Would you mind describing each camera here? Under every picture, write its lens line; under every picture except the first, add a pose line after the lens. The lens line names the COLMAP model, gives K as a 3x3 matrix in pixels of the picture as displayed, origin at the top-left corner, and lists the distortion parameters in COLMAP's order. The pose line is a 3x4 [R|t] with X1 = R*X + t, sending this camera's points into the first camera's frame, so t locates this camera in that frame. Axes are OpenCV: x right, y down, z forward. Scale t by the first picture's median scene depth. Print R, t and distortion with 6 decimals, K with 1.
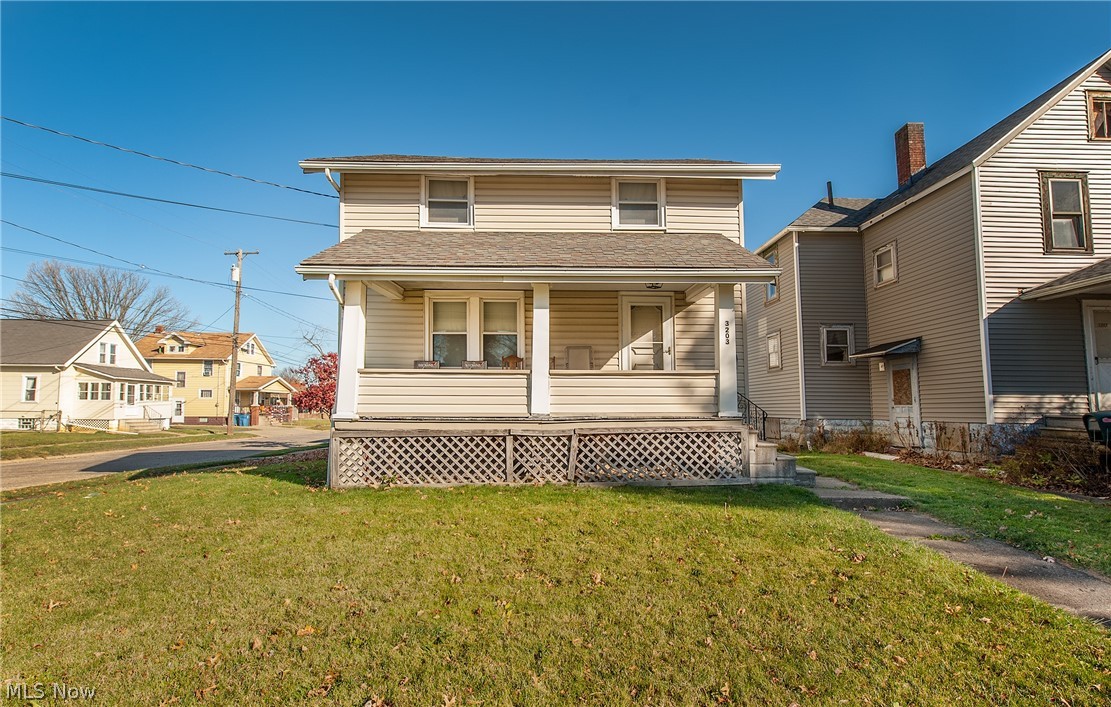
lens RADIAL K [[524.1, 0, 571.7], [0, 524.1, 374.8], [0, 0, 1]] dist [0.018987, -0.000132]
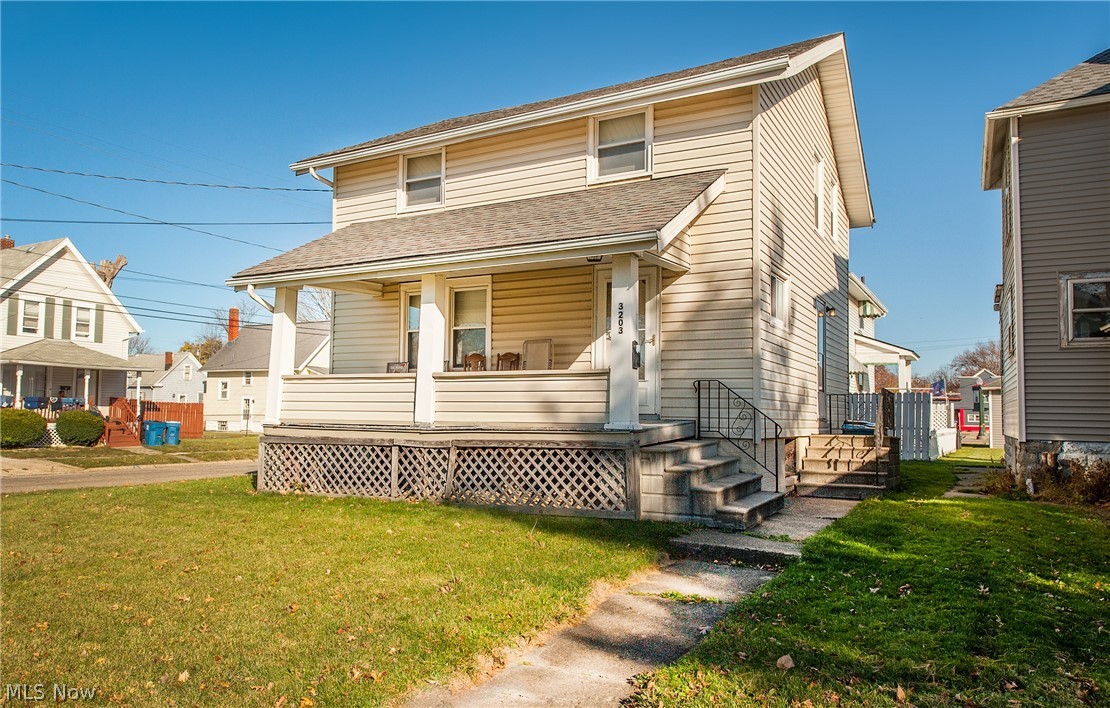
lens RADIAL K [[753.2, 0, 583.4], [0, 753.2, 383.6], [0, 0, 1]] dist [0.038868, 0.000735]
pose [[0.865309, -0.012198, -0.501091, 0.803472], [0.022881, 0.999623, 0.015179, -0.003760], [0.500717, -0.024600, 0.865261, 0.040008]]
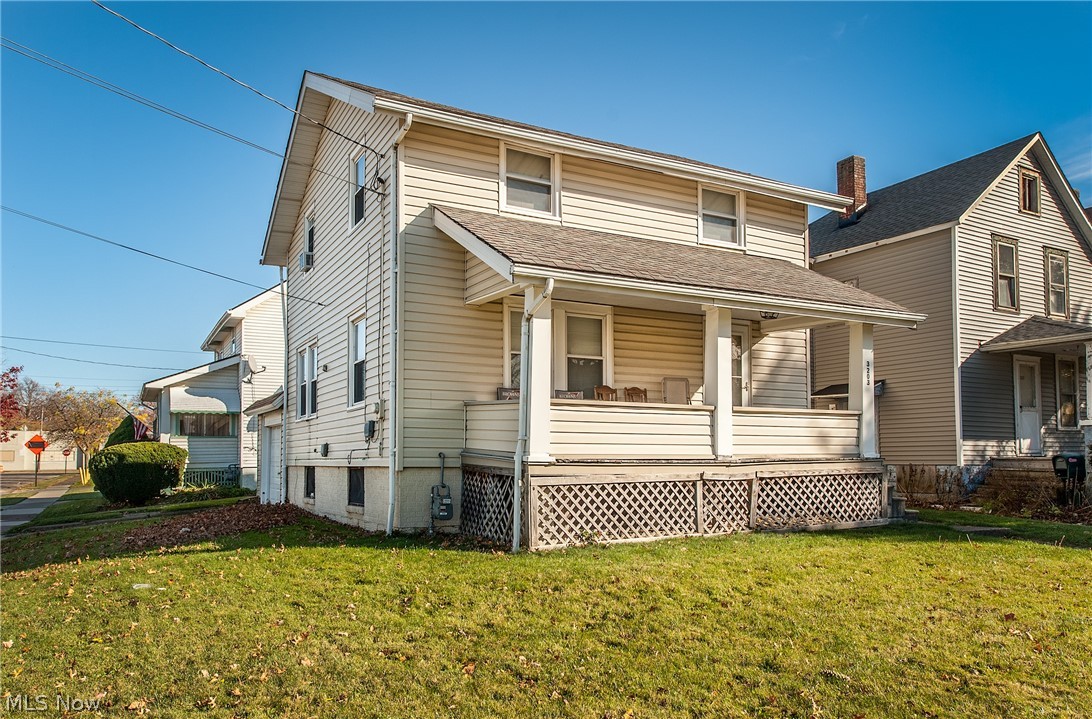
lens RADIAL K [[778.4, 0, 542.8], [0, 778.4, 423.6], [0, 0, 1]] dist [-0.002747, 0.062486]
pose [[0.892794, 0.016898, 0.450148, -0.927080], [-0.026417, 0.999540, 0.014873, 0.008672], [-0.449690, -0.025170, 0.892830, -0.041419]]
